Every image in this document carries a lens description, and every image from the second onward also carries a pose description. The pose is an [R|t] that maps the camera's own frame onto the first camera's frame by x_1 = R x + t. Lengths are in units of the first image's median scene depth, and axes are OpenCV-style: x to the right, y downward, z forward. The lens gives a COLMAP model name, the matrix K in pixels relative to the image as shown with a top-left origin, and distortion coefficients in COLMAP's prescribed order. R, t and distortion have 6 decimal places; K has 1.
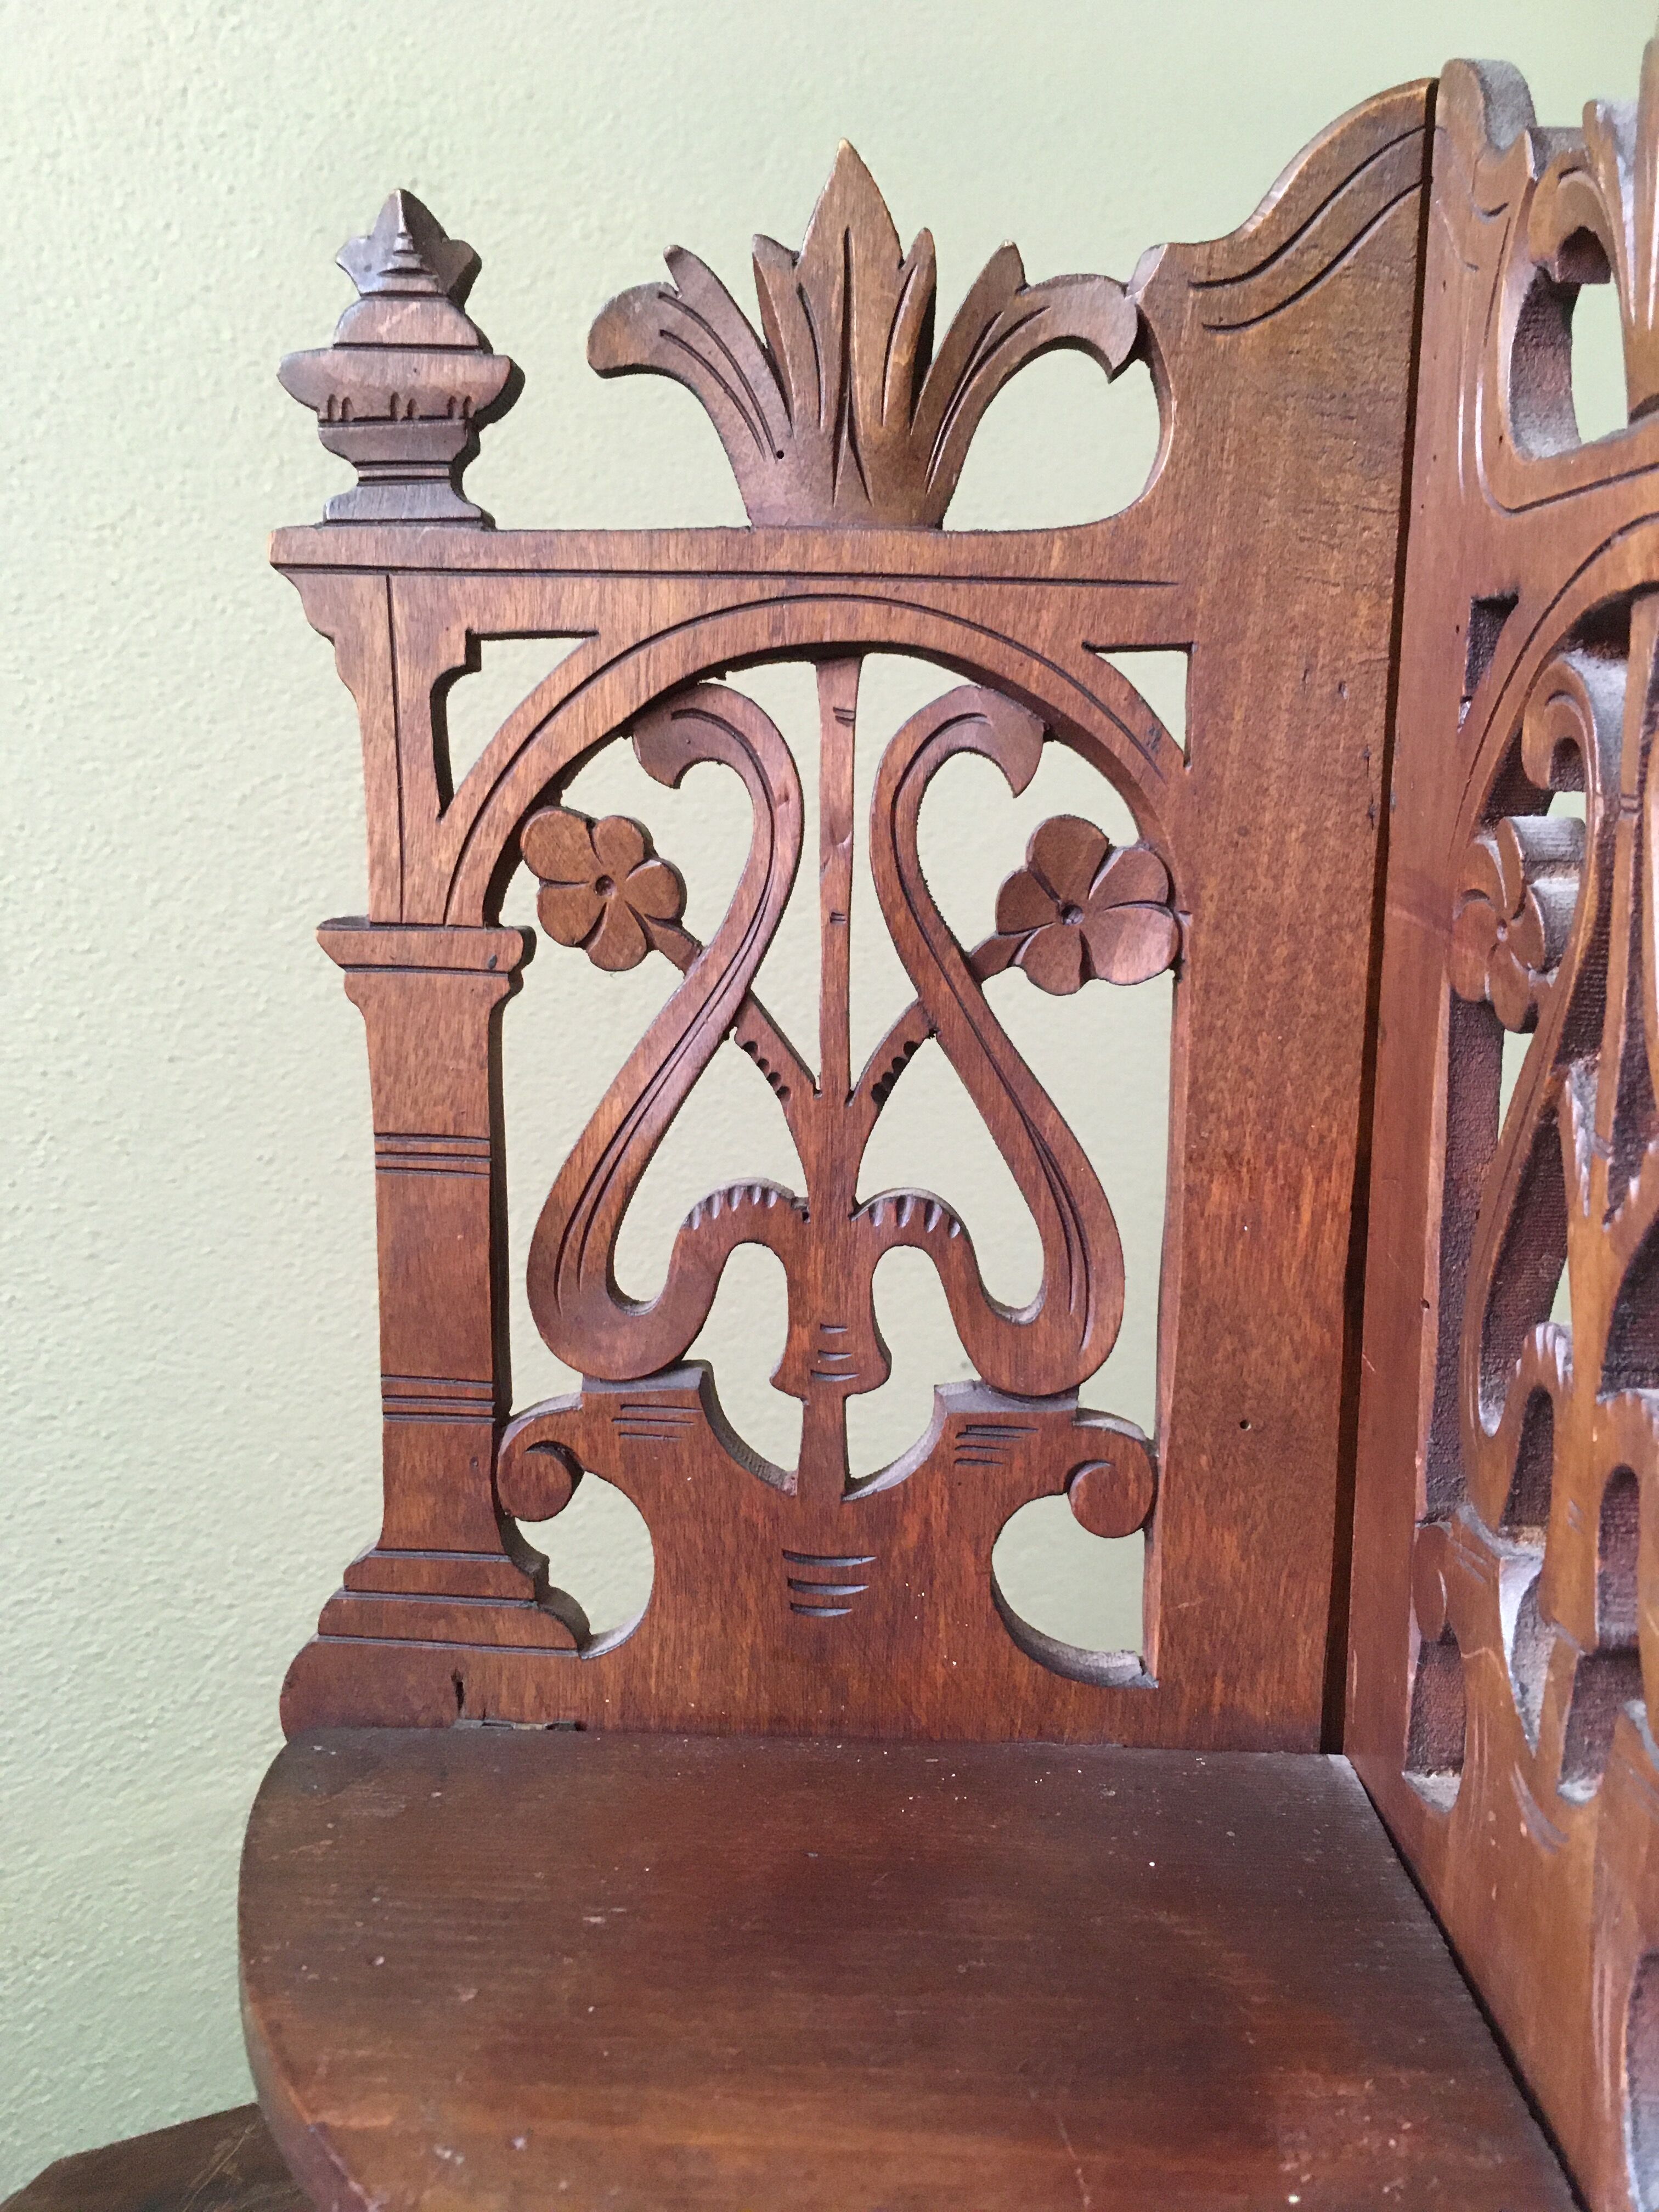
lens RADIAL K [[1987.0, 0, 873.3], [0, 1987.0, 1153.0], [0, 0, 1]] dist [0.071927, -0.140573]
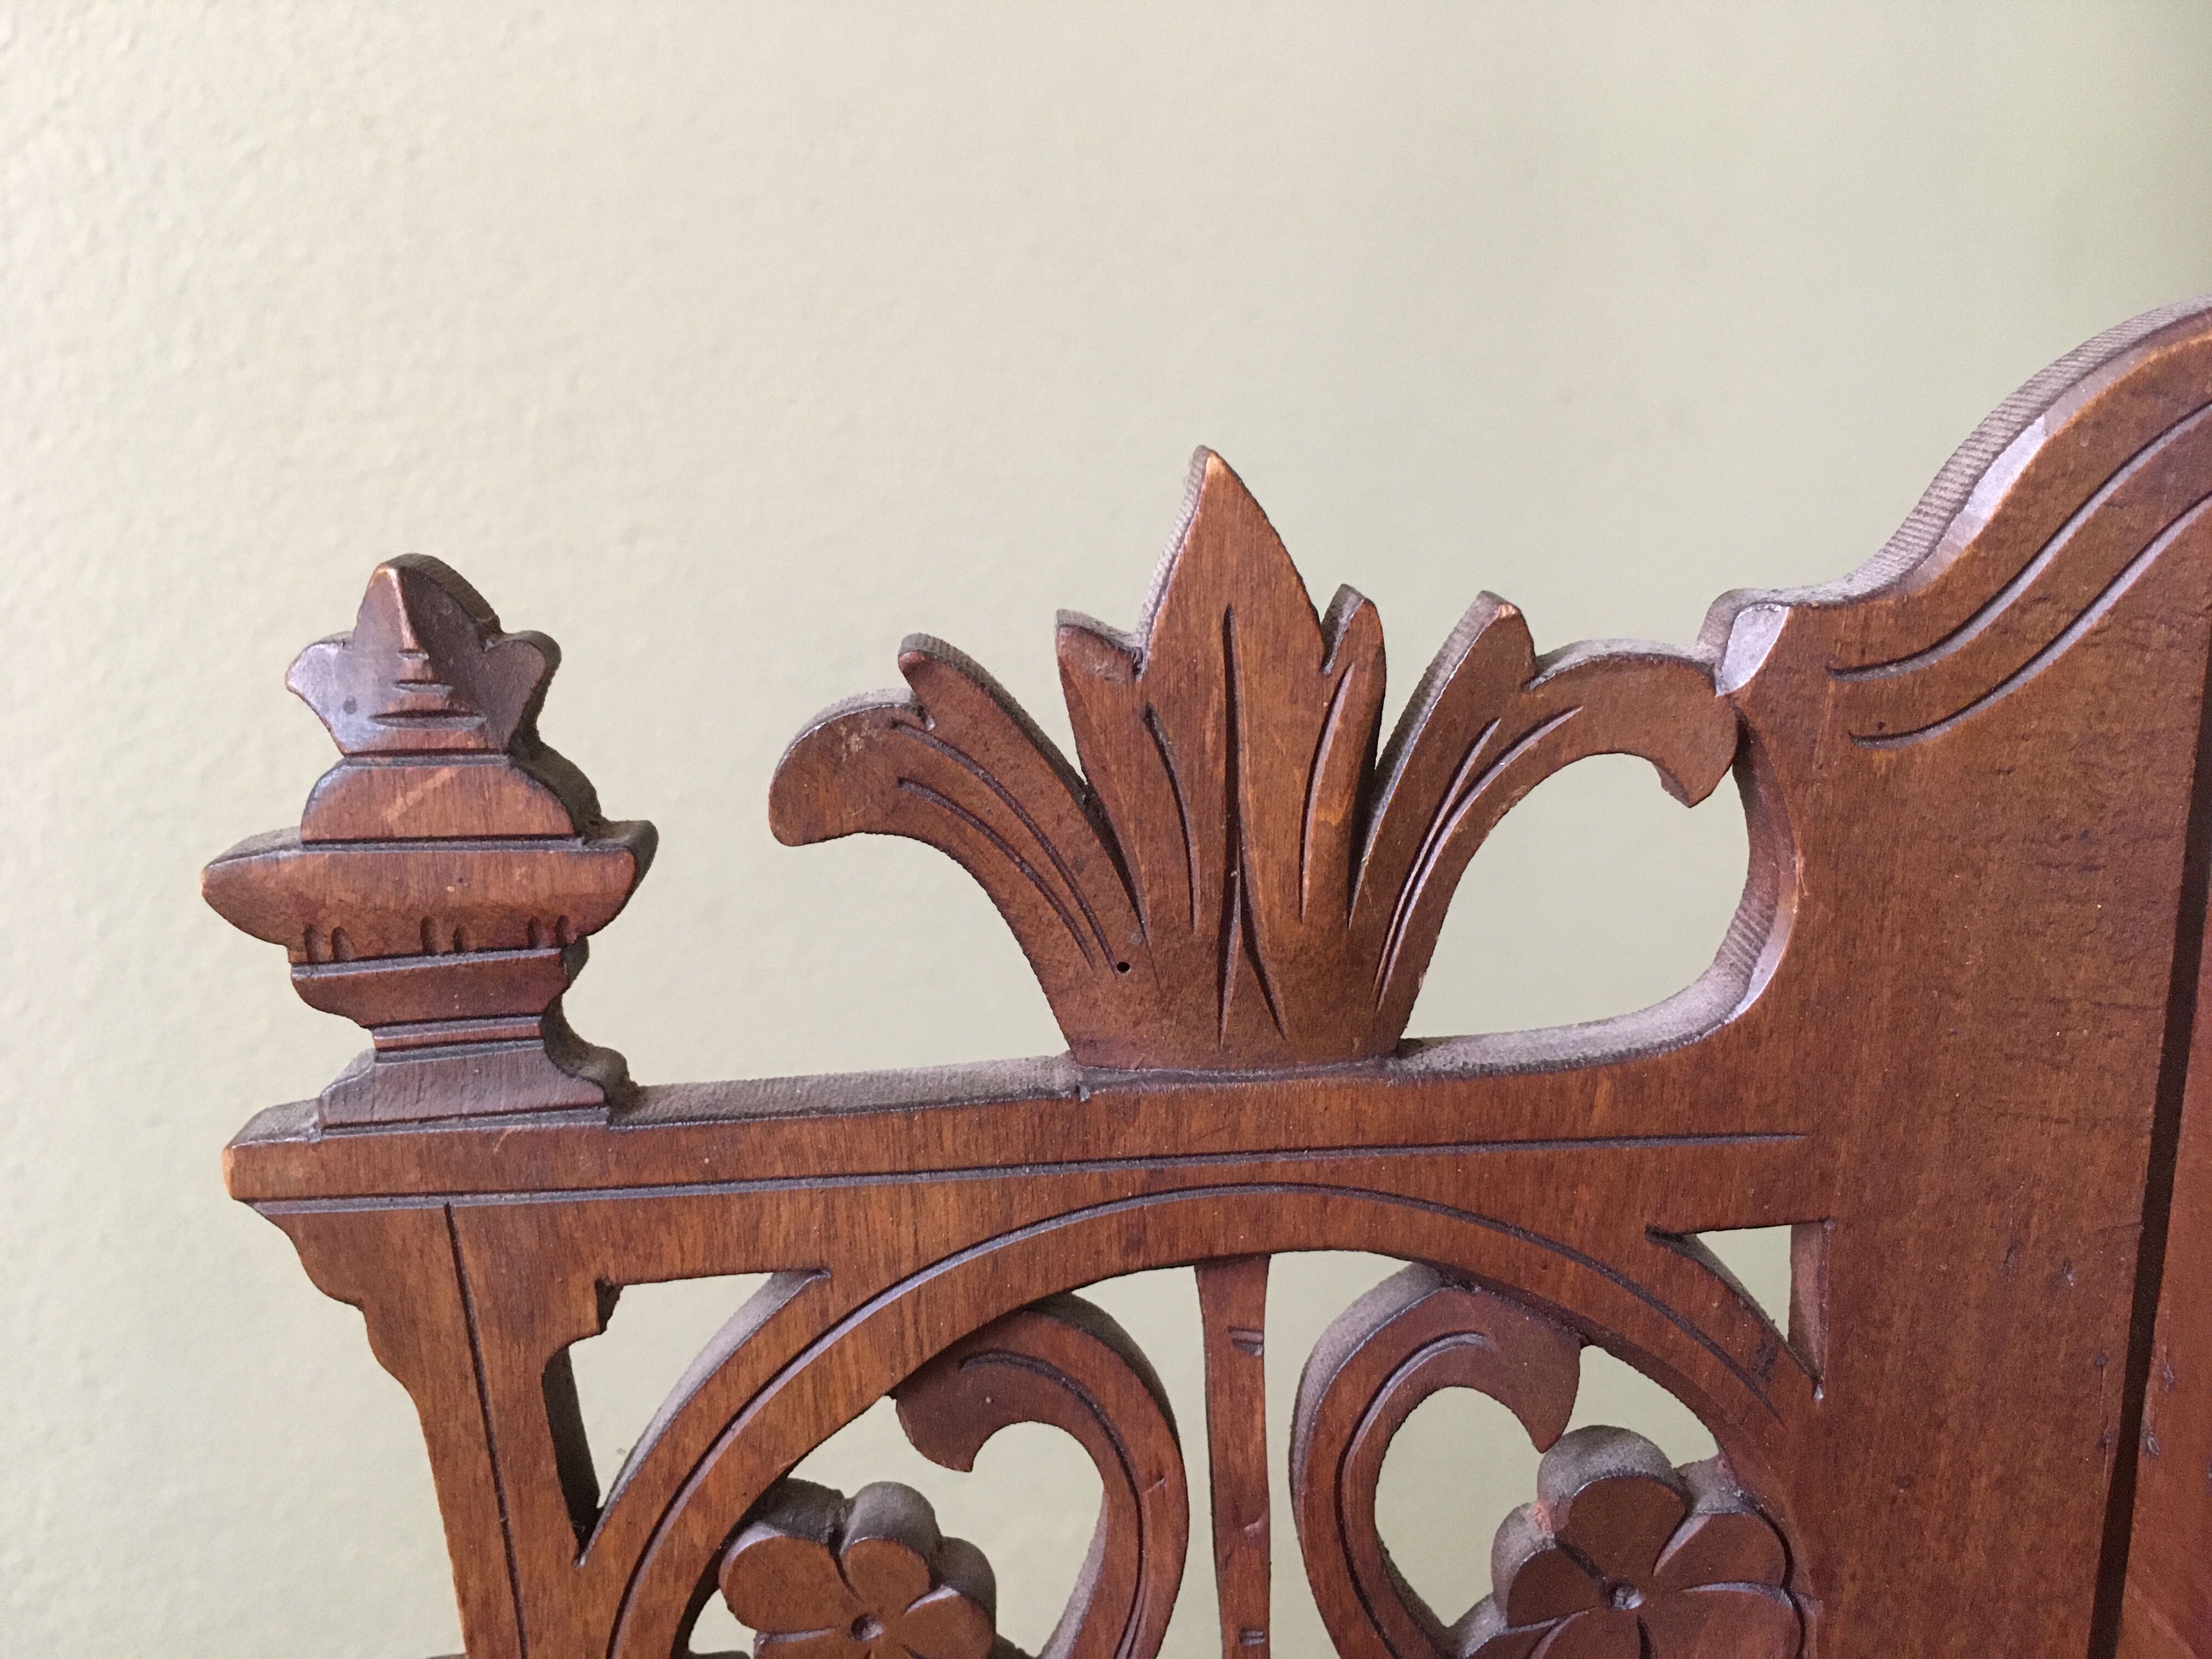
lens RADIAL K [[1987.0, 0, 1104.2], [0, 1987.0, 803.1], [0, 0, 1]] dist [0.071927, -0.140573]
pose [[0.991775, -0.087518, 0.093399, -0.101653], [0.074975, 0.988642, 0.130253, -0.471835], [-0.103738, -0.122179, 0.987072, 0.438079]]
